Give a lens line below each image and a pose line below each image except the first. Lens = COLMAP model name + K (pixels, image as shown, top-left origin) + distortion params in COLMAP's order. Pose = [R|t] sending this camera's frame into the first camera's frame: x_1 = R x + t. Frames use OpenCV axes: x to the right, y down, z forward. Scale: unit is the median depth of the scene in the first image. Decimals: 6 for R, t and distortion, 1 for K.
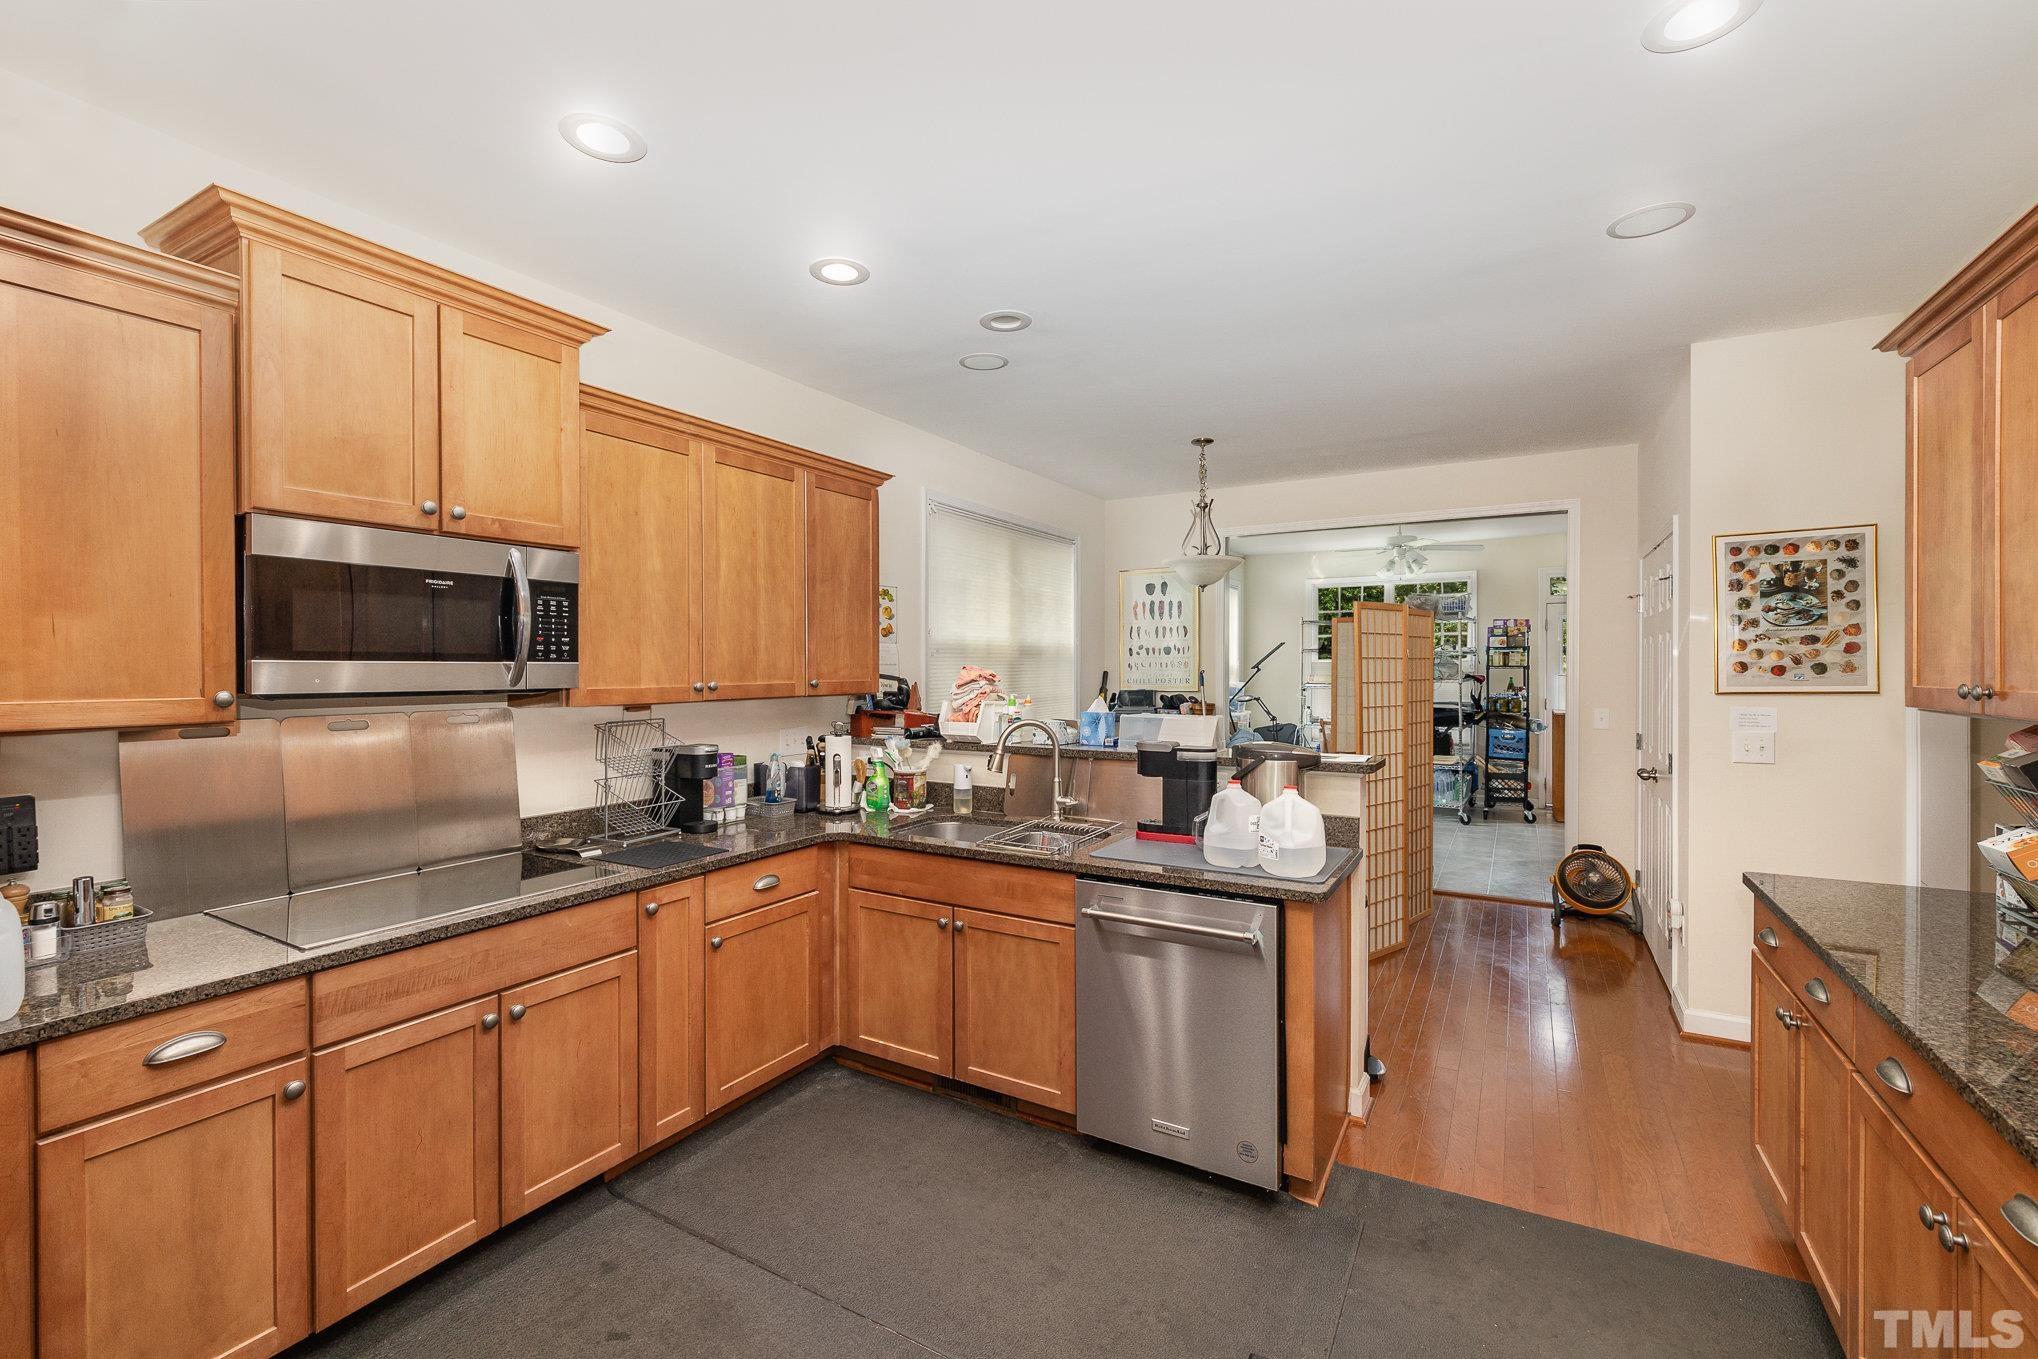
lens RADIAL K [[869.2, 0, 1017.3], [0, 869.2, 669.5], [0, 0, 1]] dist [-0.003976, -0.000312]
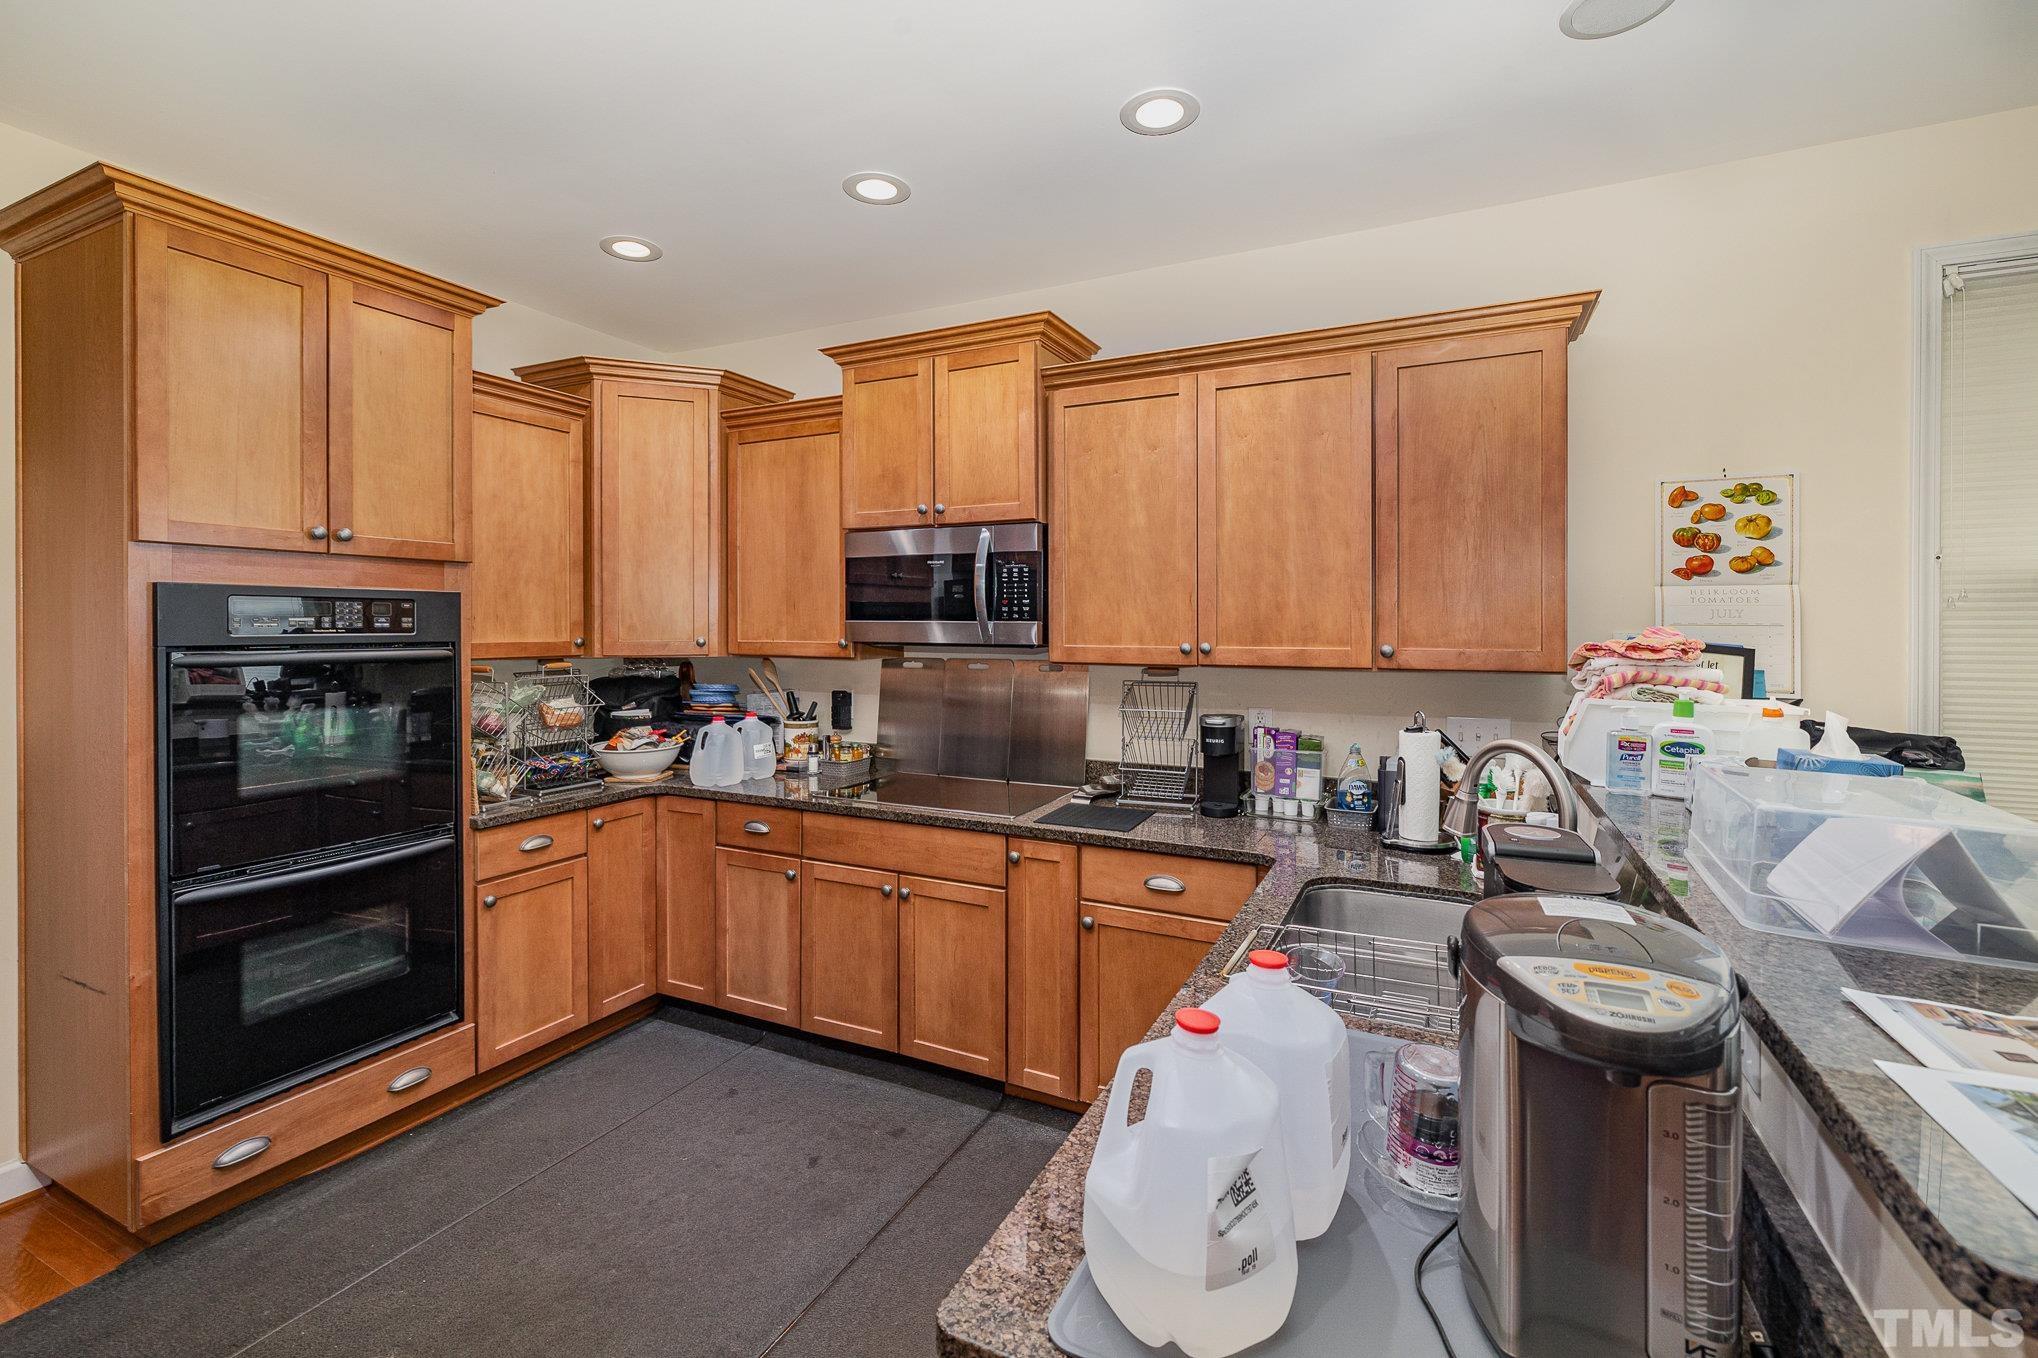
lens RADIAL K [[869.2, 0, 1030.3], [0, 869.2, 628.0], [0, 0, 1]] dist [-0.003976, -0.000312]
pose [[0.074850, 0.000233, -0.997195, 0.569581], [-0.008571, 0.999963, -0.000410, 0.000524], [0.997158, 0.008578, 0.074849, 0.858971]]
